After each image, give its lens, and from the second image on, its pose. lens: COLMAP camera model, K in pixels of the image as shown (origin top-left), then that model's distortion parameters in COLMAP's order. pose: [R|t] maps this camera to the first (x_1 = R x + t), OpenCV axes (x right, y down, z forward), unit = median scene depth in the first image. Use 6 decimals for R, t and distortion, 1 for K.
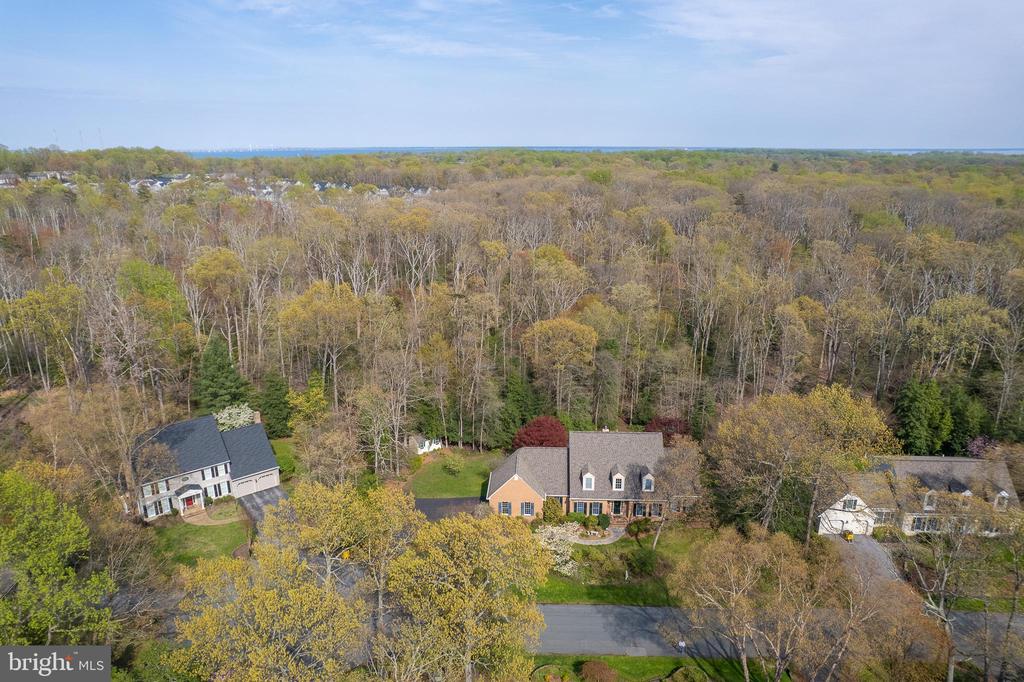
lens RADIAL K [[659.0, 0, 512.0], [0, 659.0, 341.0], [0, 0, 1]] dist [-0.088902, 0.074483]
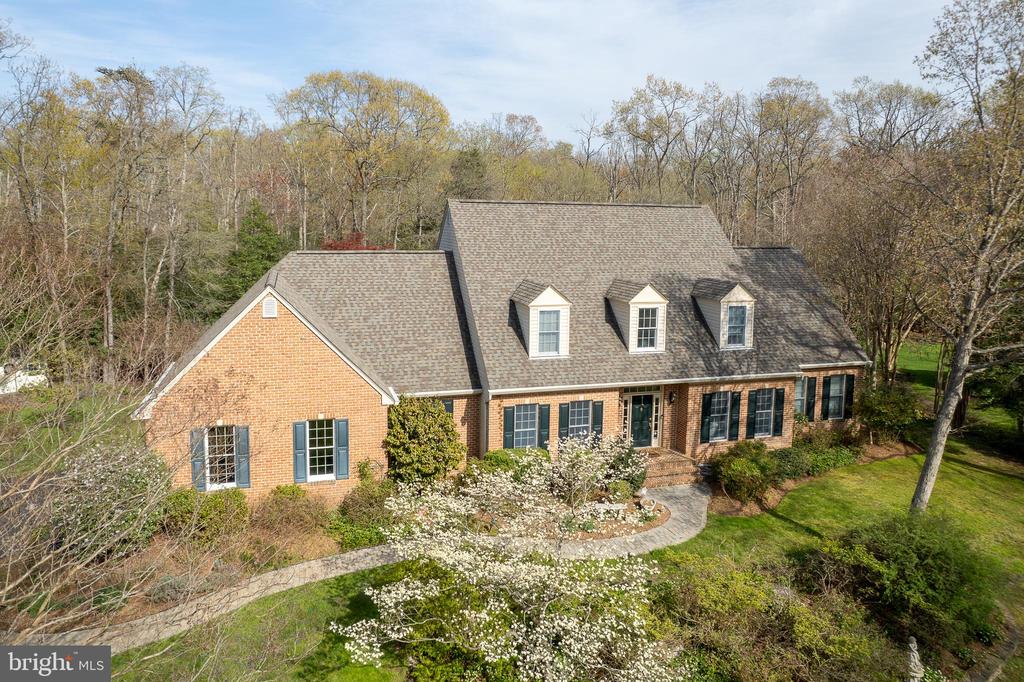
lens RADIAL K [[674.3, 0, 506.3], [0, 674.3, 303.6], [0, 0, 1]] dist [-0.069945, 0.000830]
pose [[0.944897, -0.029985, 0.325993, 0.009900], [0.094693, 0.978262, -0.184490, 0.253543], [-0.313374, 0.205193, 0.927196, 0.739400]]
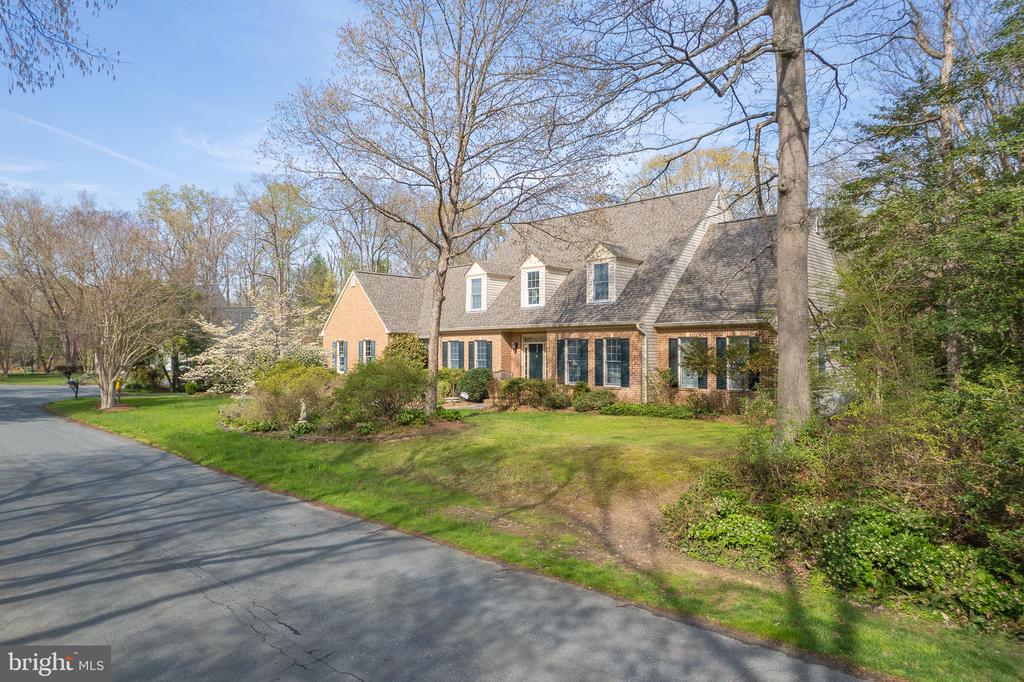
lens RADIAL K [[659.0, 0, 512.0], [0, 659.0, 341.0], [0, 0, 1]] dist [-0.088902, 0.074483]
pose [[0.735487, -0.018696, -0.677281, 0.391858], [-0.213608, 0.942242, -0.257976, 0.336813], [0.642986, 0.334410, 0.689013, 0.748921]]
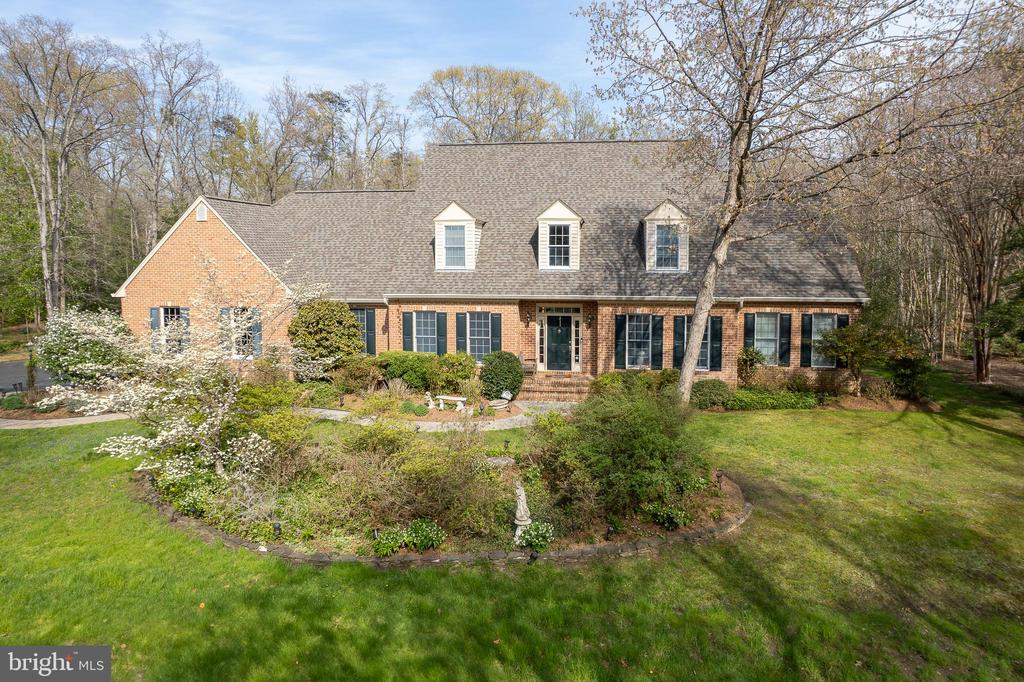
lens RADIAL K [[659.0, 0, 512.0], [0, 659.0, 341.0], [0, 0, 1]] dist [-0.088902, 0.074483]
pose [[0.996218, 0.006276, -0.086660, 0.165572], [-0.022818, 0.981278, -0.191242, 0.309456], [0.083838, 0.192497, 0.977710, 0.724763]]
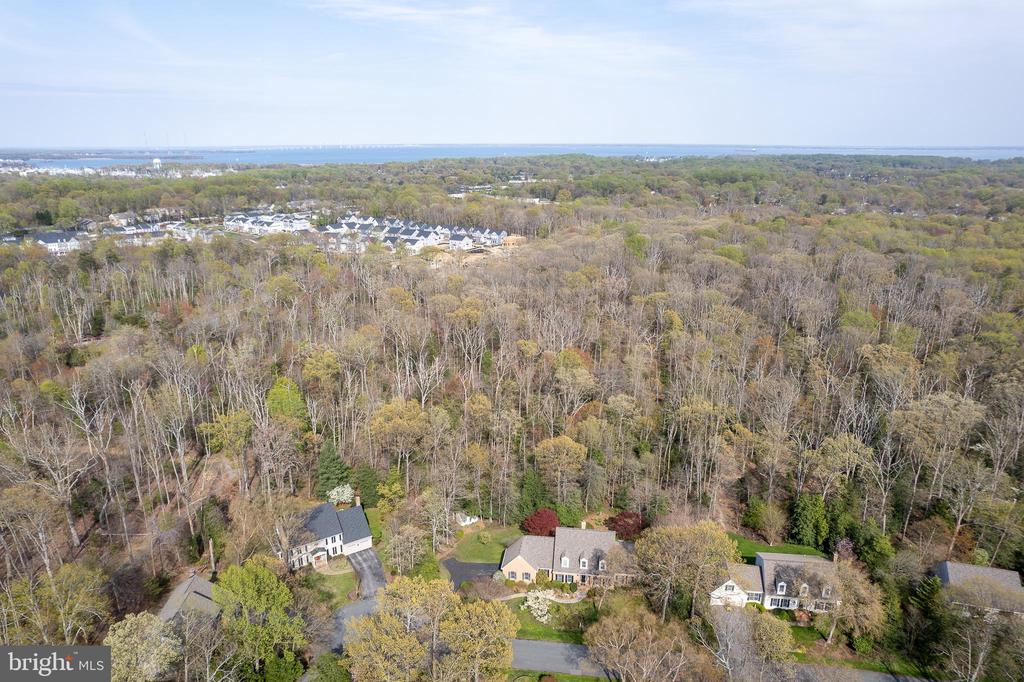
lens RADIAL K [[659.0, 0, 512.0], [0, 659.0, 341.0], [0, 0, 1]] dist [-0.088902, 0.074483]
pose [[0.995646, 0.028296, -0.088822, 0.113015], [-0.027311, 0.999551, 0.012289, -0.335472], [0.089130, -0.009810, 0.995972, -0.581594]]
